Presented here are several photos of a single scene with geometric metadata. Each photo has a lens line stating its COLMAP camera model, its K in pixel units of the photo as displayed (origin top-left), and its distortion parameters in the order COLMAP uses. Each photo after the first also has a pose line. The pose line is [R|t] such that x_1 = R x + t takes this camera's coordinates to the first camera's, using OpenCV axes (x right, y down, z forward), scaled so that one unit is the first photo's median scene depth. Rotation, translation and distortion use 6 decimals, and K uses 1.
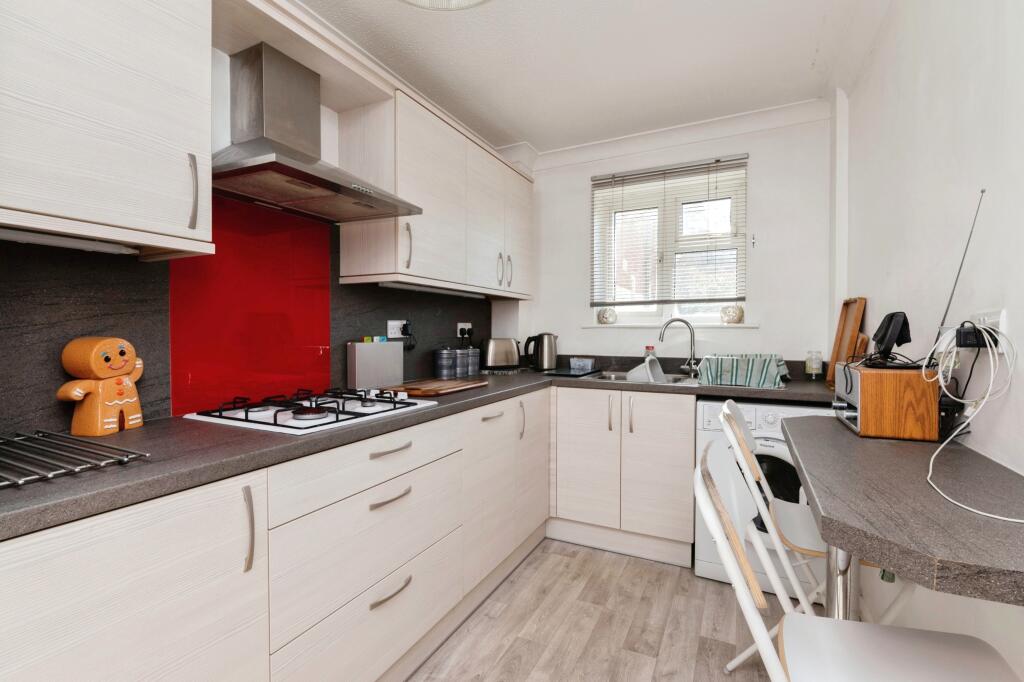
lens RADIAL K [[461.7, 0, 512.0], [0, 461.7, 341.0], [0, 0, 1]] dist [-0.002613, -0.000538]
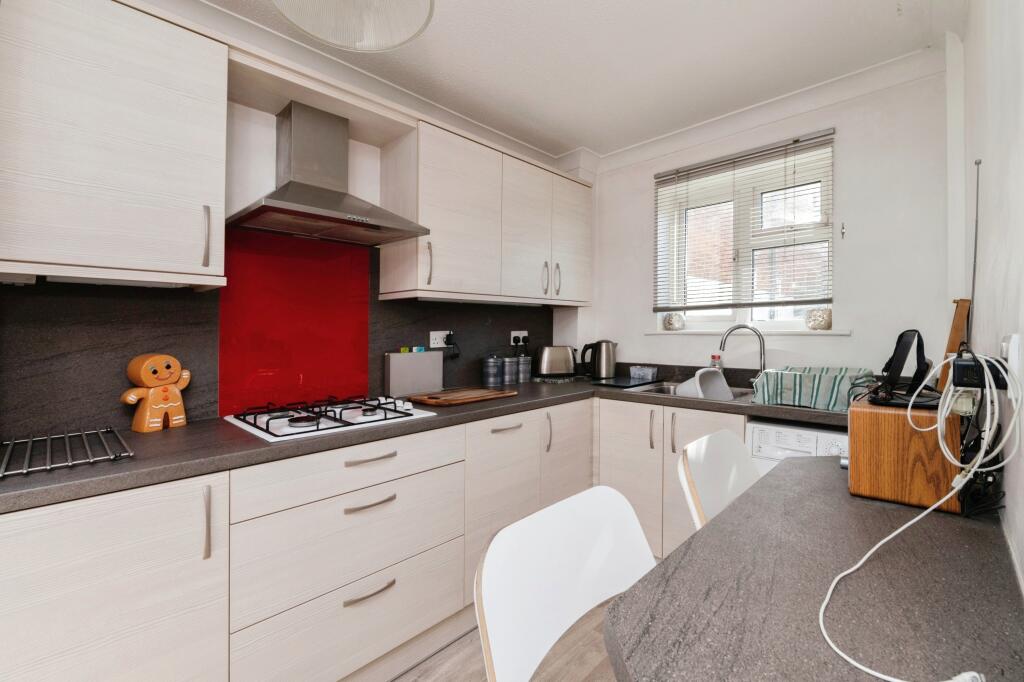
lens RADIAL K [[446.7, 0, 510.3], [0, 446.7, 330.8], [0, 0, 1]] dist [-0.004337, -0.000428]
pose [[0.953181, -0.008079, -0.302291, 0.234226], [0.001982, 0.999788, -0.020471, -0.025575], [0.302393, 0.018914, 0.952996, 0.066253]]
